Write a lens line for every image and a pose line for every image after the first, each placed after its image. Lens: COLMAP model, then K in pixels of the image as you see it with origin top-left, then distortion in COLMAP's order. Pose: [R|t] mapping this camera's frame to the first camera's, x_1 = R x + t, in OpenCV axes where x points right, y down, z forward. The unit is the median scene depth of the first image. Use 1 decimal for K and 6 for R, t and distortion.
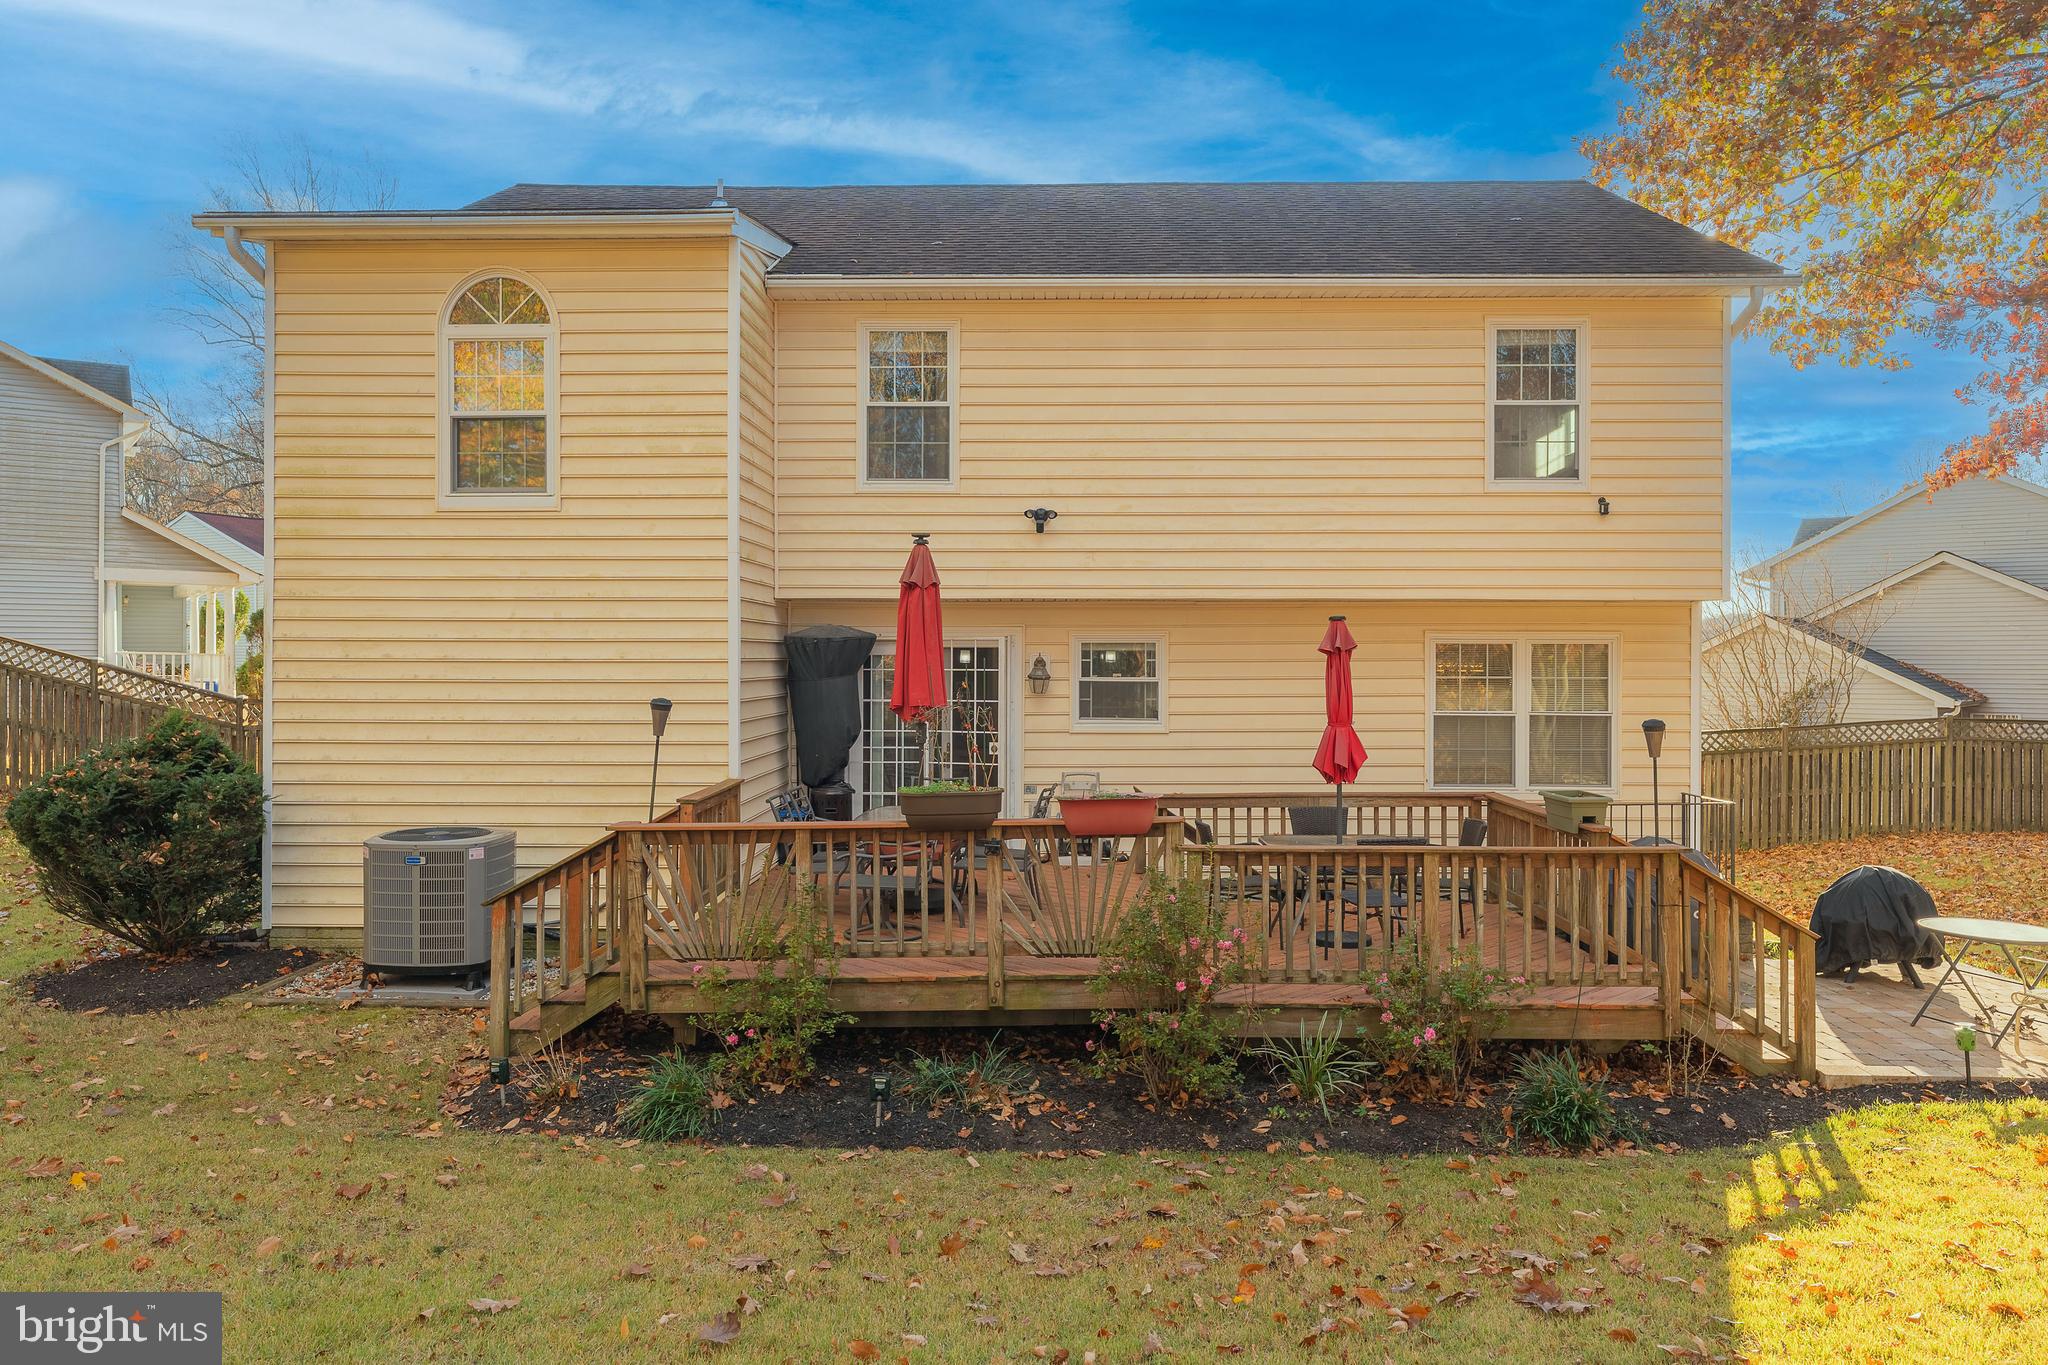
lens RADIAL K [[1394.7, 0, 1024.6], [0, 1394.7, 663.9], [0, 0, 1]] dist [0.001488, -0.001045]
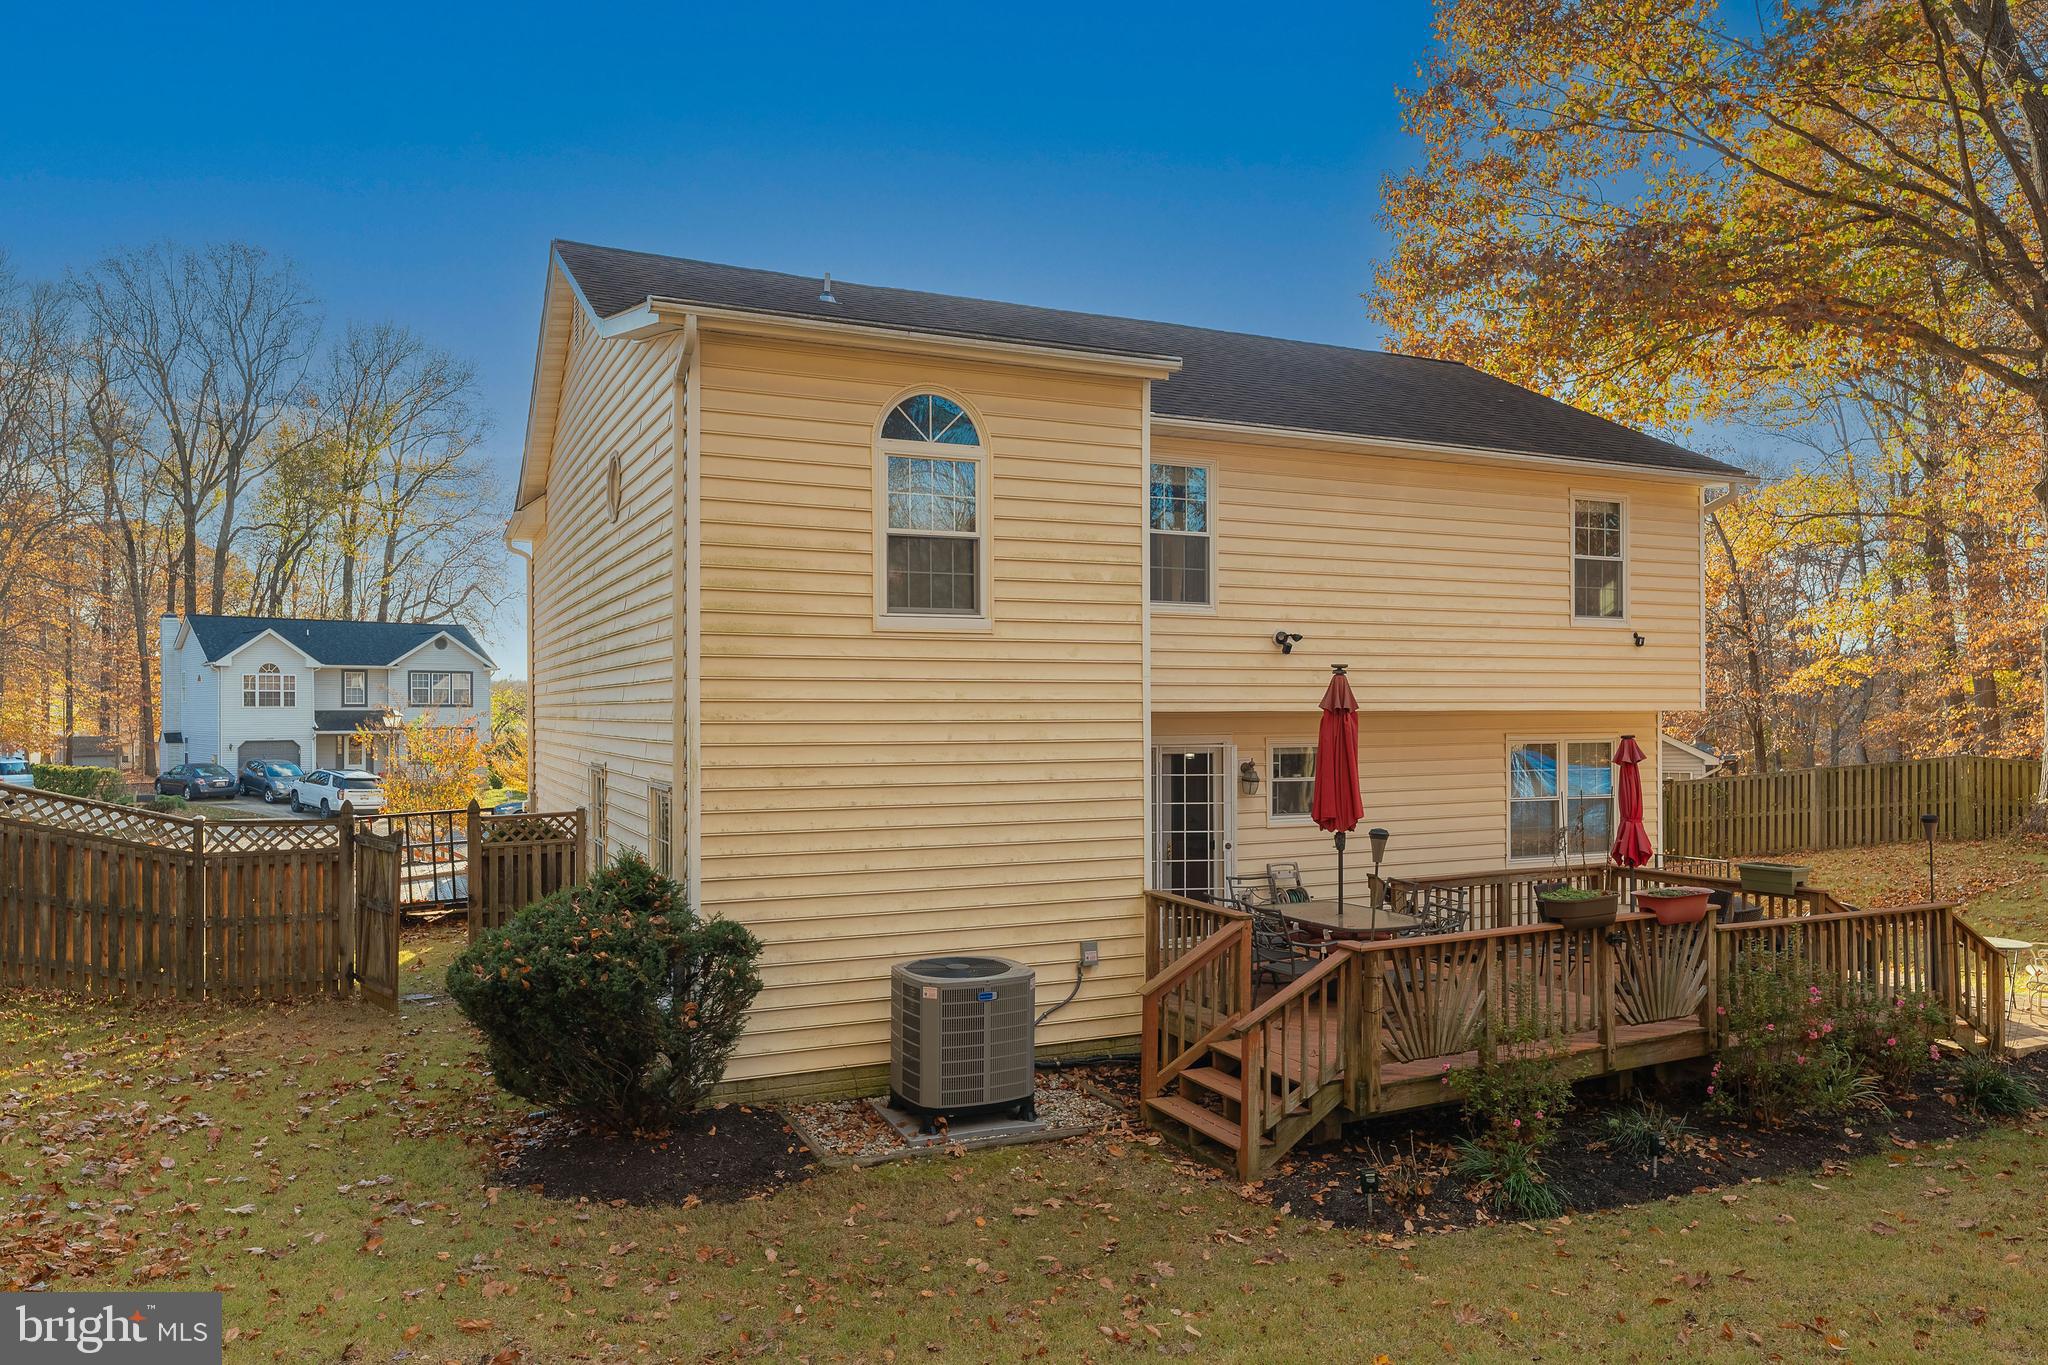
lens RADIAL K [[1394.7, 0, 1013.1], [0, 1394.7, 699.8], [0, 0, 1]] dist [0.001488, -0.001045]
pose [[0.896485, -0.001327, 0.443073, -0.693355], [0.006678, 0.999922, -0.010516, -0.046845], [-0.443024, 0.012386, 0.896424, 0.086746]]
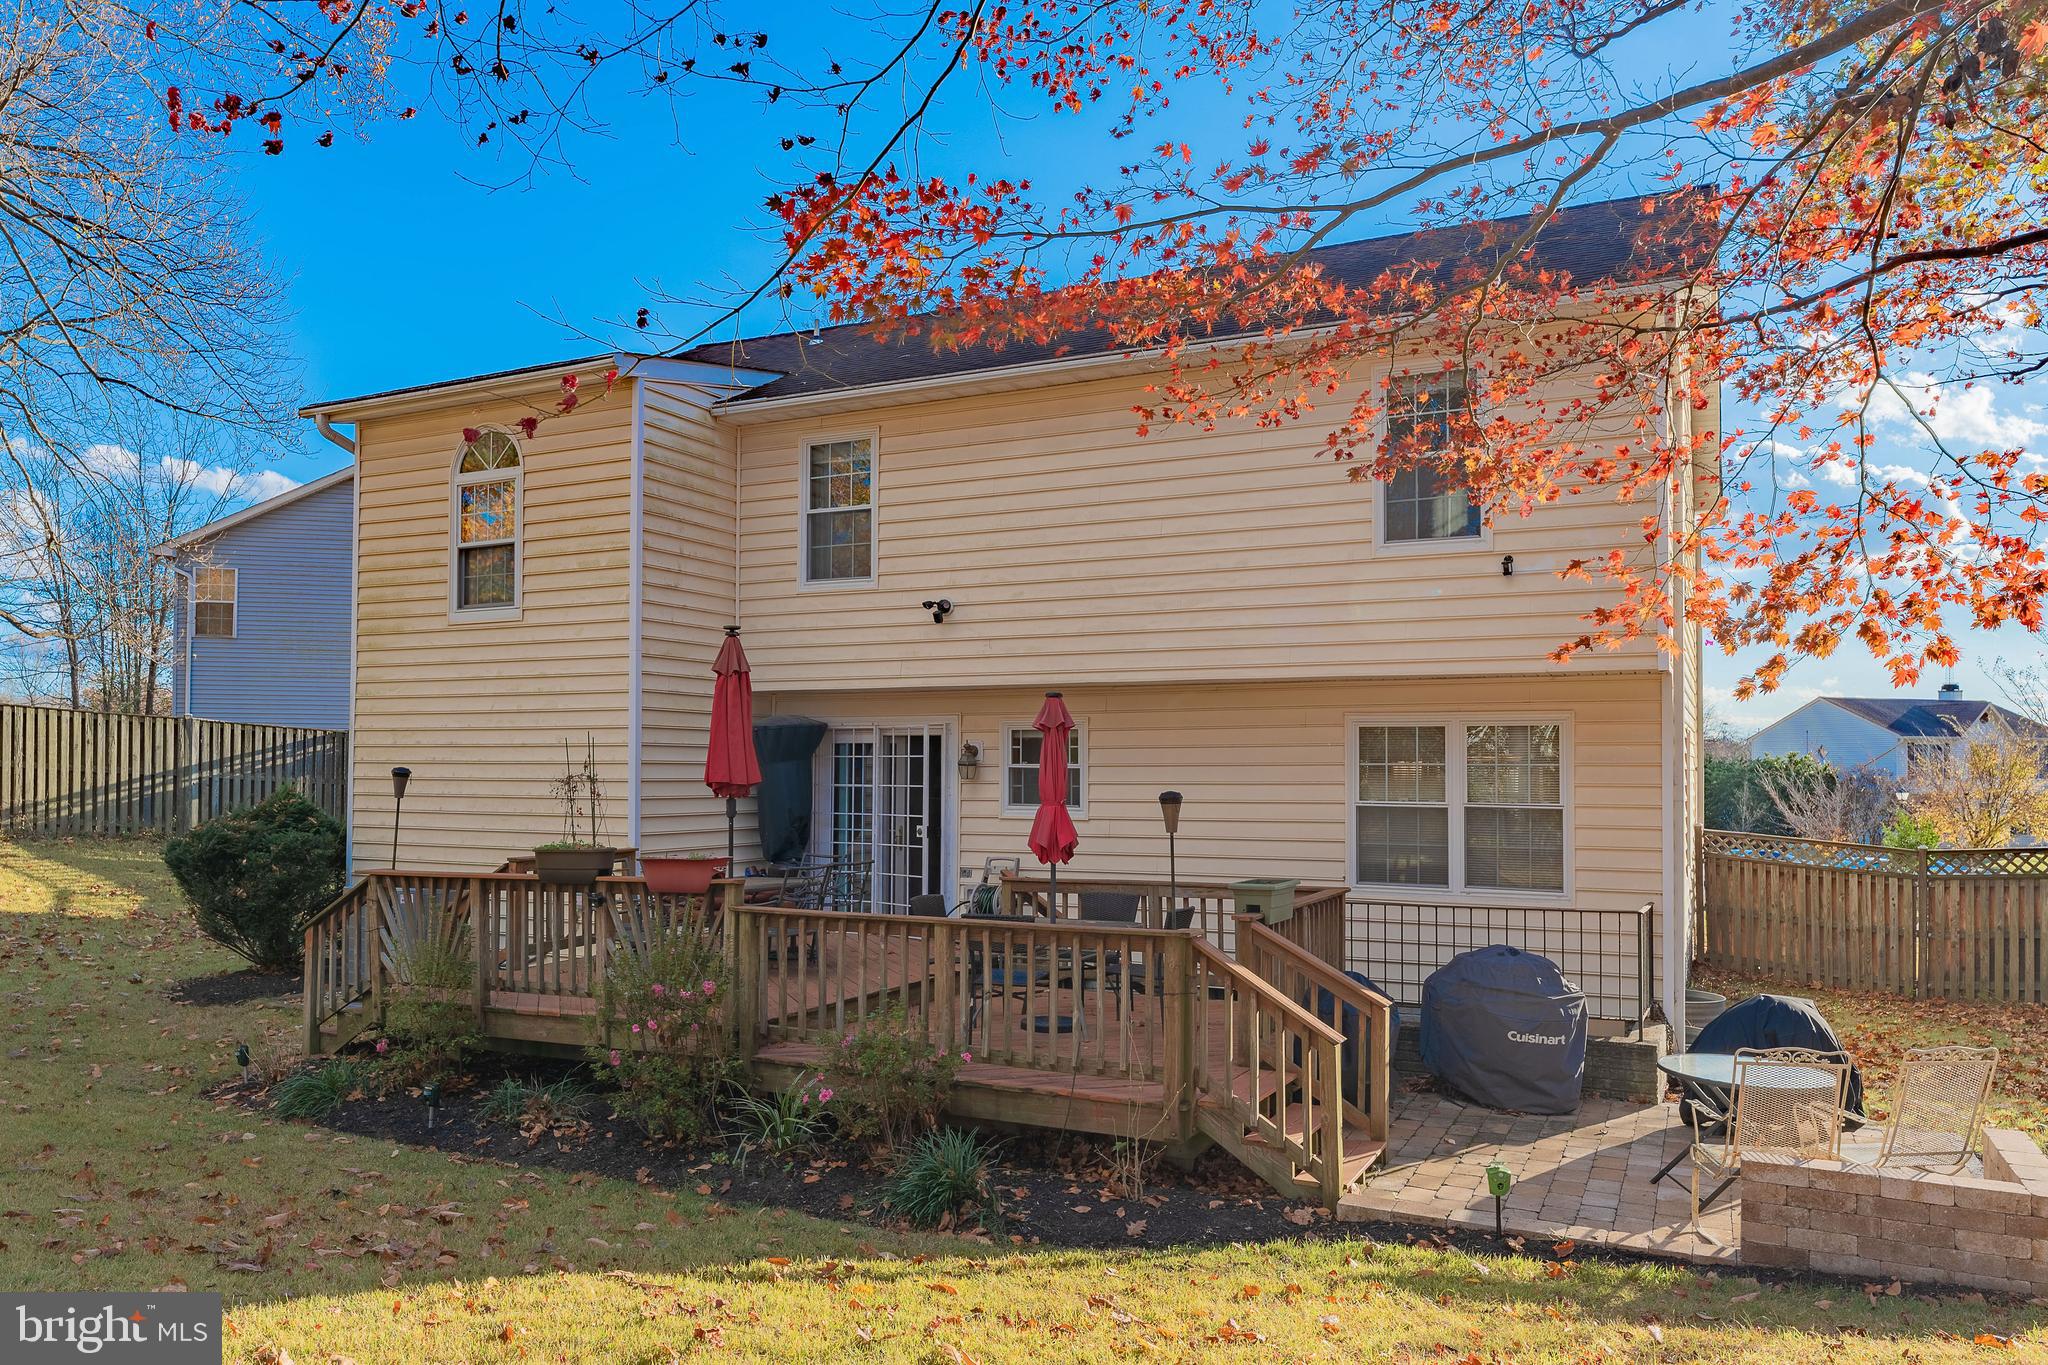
lens RADIAL K [[1394.7, 0, 997.6], [0, 1394.7, 744.8], [0, 0, 1]] dist [0.001488, -0.001045]
pose [[0.906393, -0.005197, -0.422404, 0.492640], [-0.005808, 0.999676, -0.024764, 0.022104], [0.422396, 0.024899, 0.906069, 0.080732]]
